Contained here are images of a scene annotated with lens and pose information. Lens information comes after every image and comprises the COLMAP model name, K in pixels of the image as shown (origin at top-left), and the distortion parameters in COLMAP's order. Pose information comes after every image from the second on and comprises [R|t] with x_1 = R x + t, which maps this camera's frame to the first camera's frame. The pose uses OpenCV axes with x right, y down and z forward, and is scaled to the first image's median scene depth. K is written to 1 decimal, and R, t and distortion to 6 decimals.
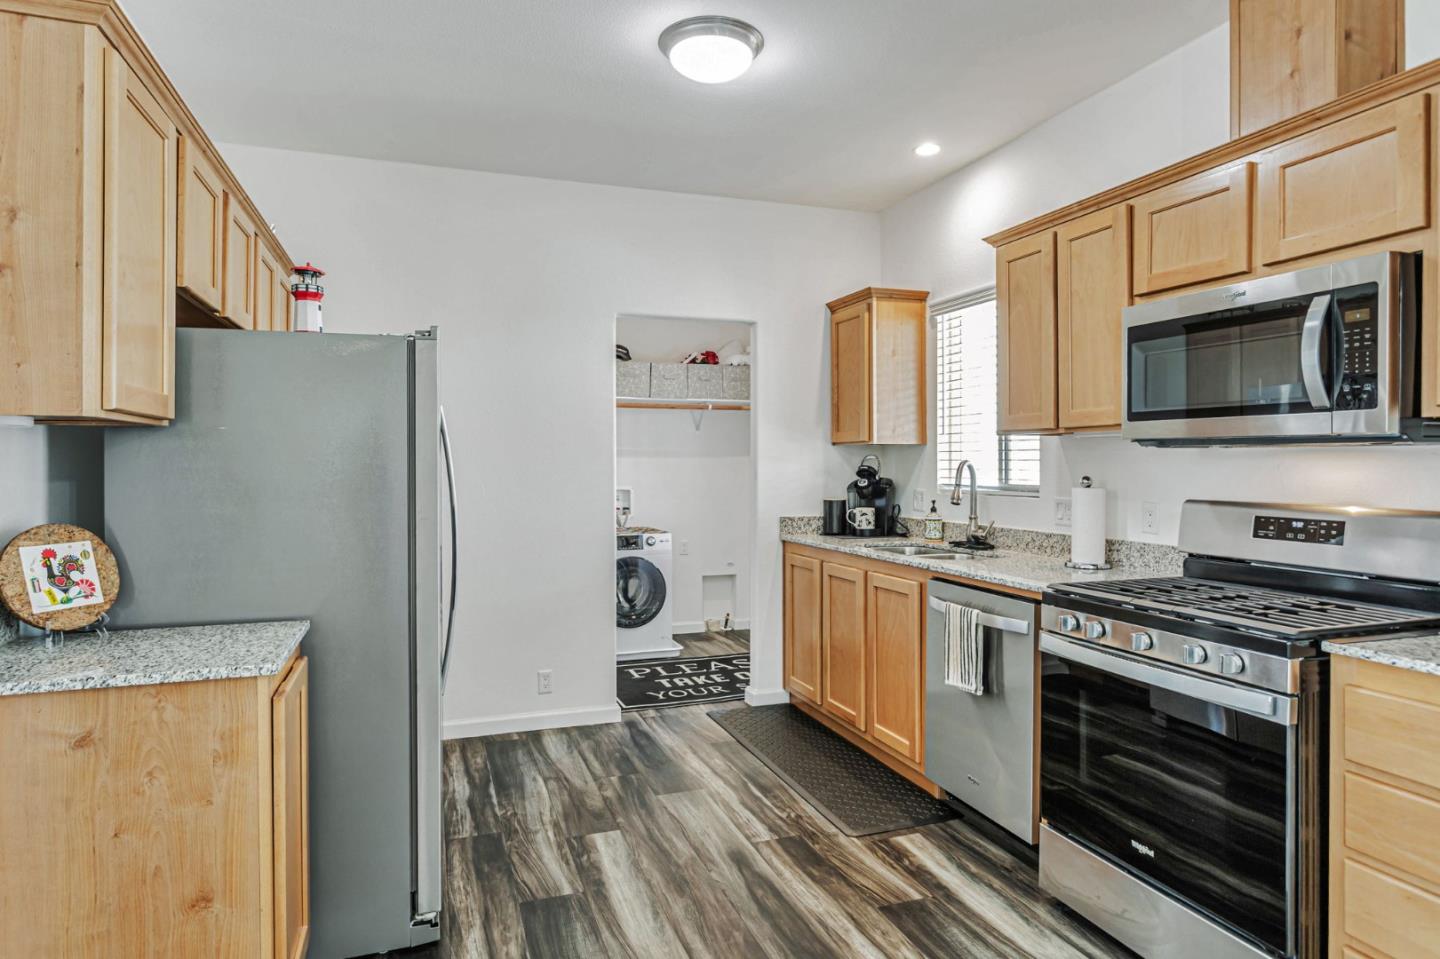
lens RADIAL K [[822.8, 0, 711.4], [0, 822.8, 464.8], [0, 0, 1]] dist [-0.005228, 0.007275]
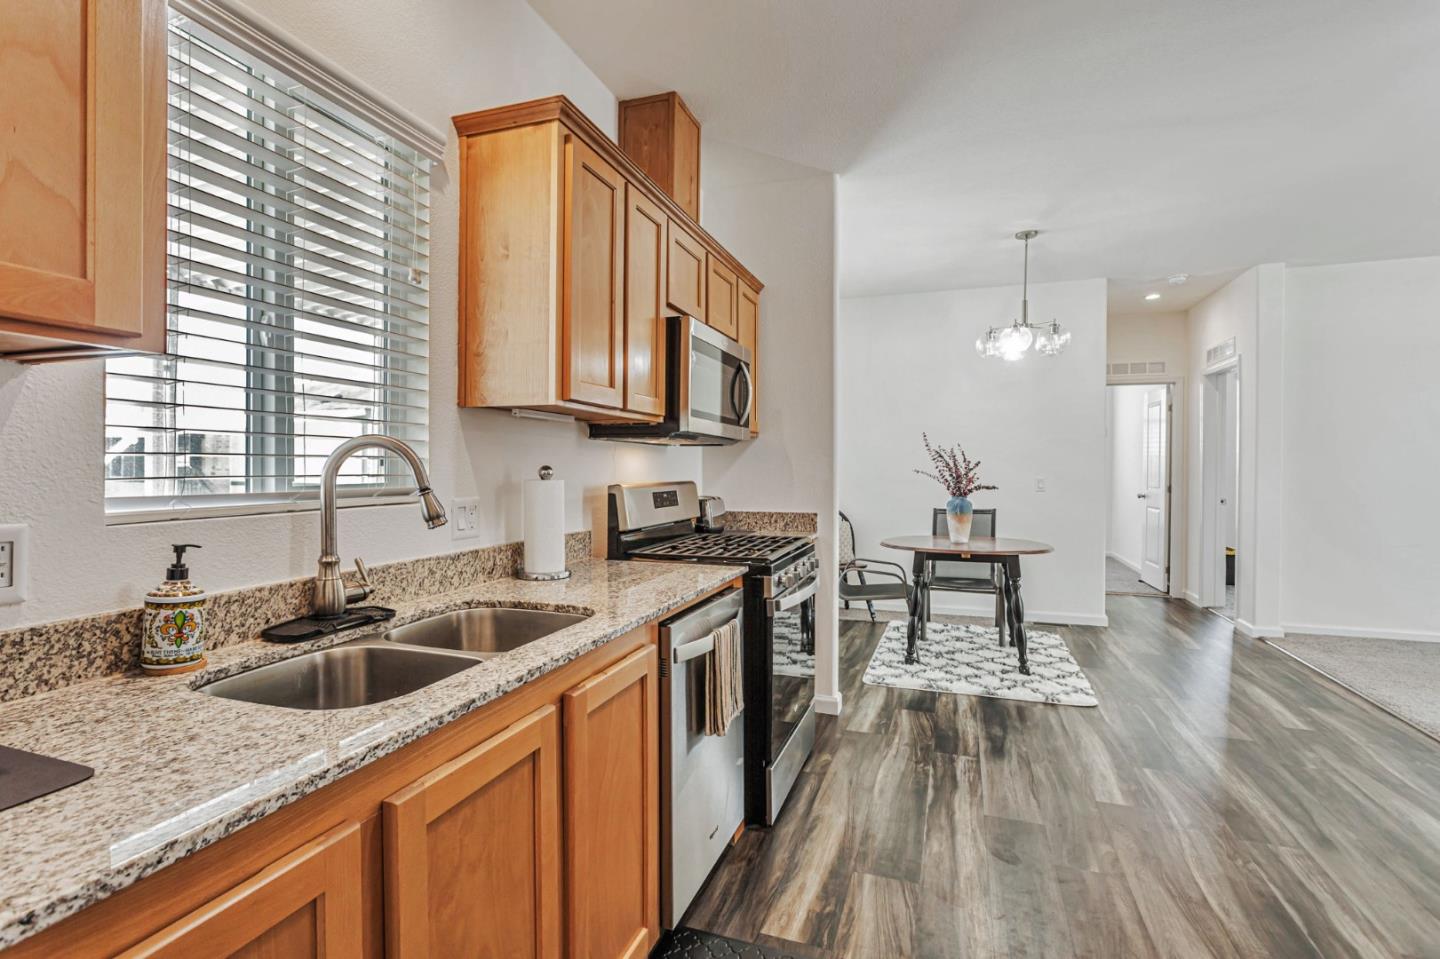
lens RADIAL K [[696.4, 0, 708.8], [0, 696.4, 471.9], [0, 0, 1]] dist [-0.010017, 0.007355]
pose [[-0.778665, -0.007879, 0.627390, -0.111718], [-0.002157, 0.999949, 0.009880, 0.013572], [-0.627436, 0.006340, -0.778642, 1.532558]]
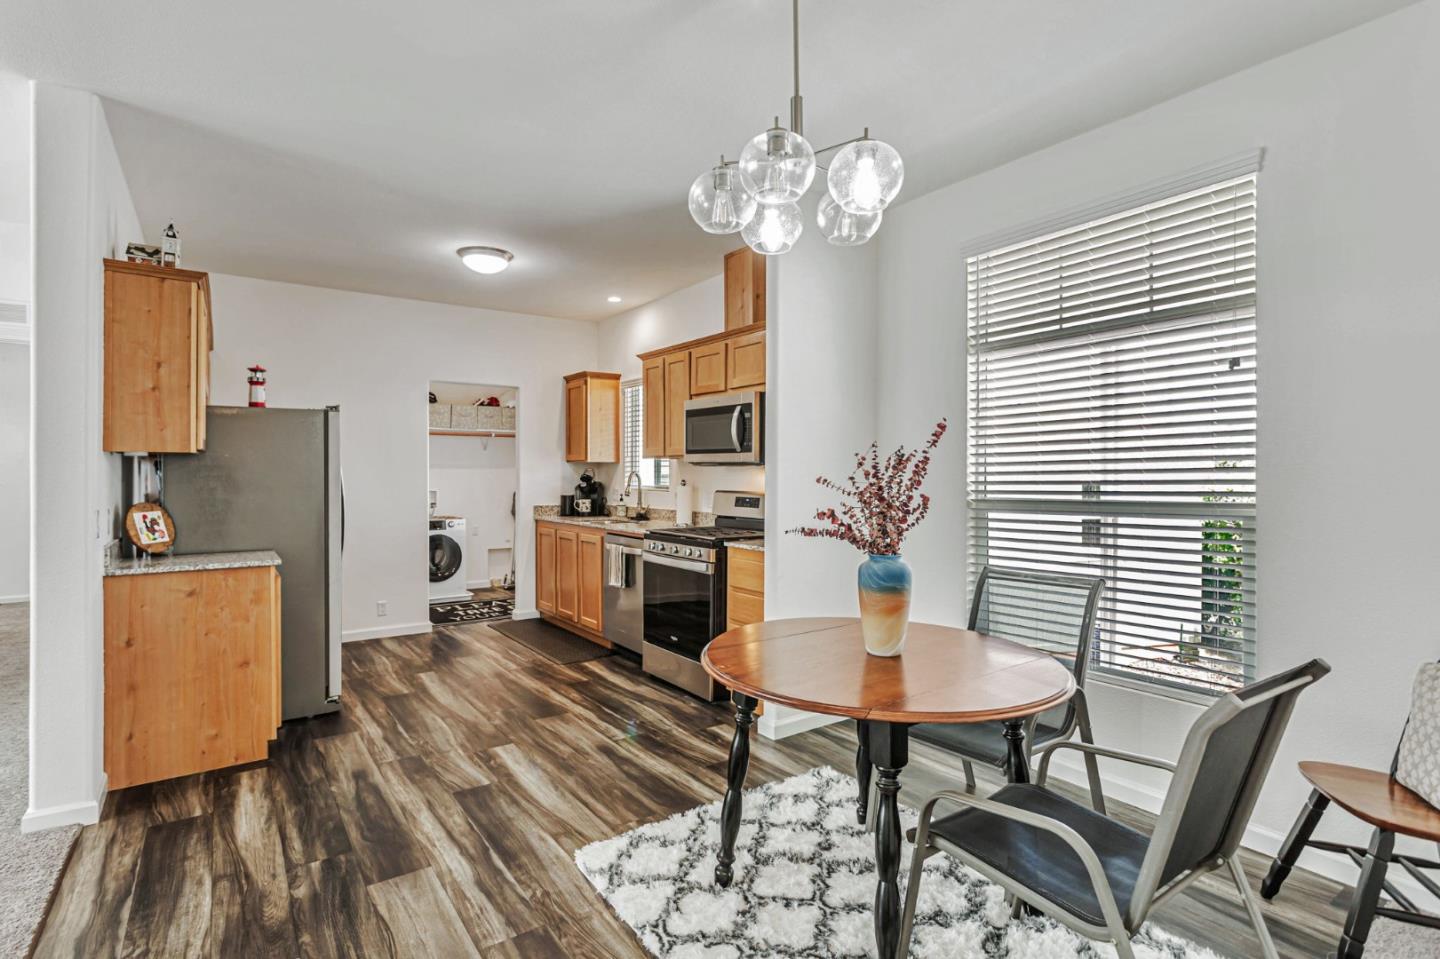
lens RADIAL K [[696.4, 0, 698.6], [0, 696.4, 476.2], [0, 0, 1]] dist [-0.010017, 0.007355]
pose [[0.964281, 0.000403, 0.264881, 0.048990], [-0.001256, 0.999995, 0.003052, -0.000313], [-0.264879, -0.003276, 0.964276, -0.673960]]
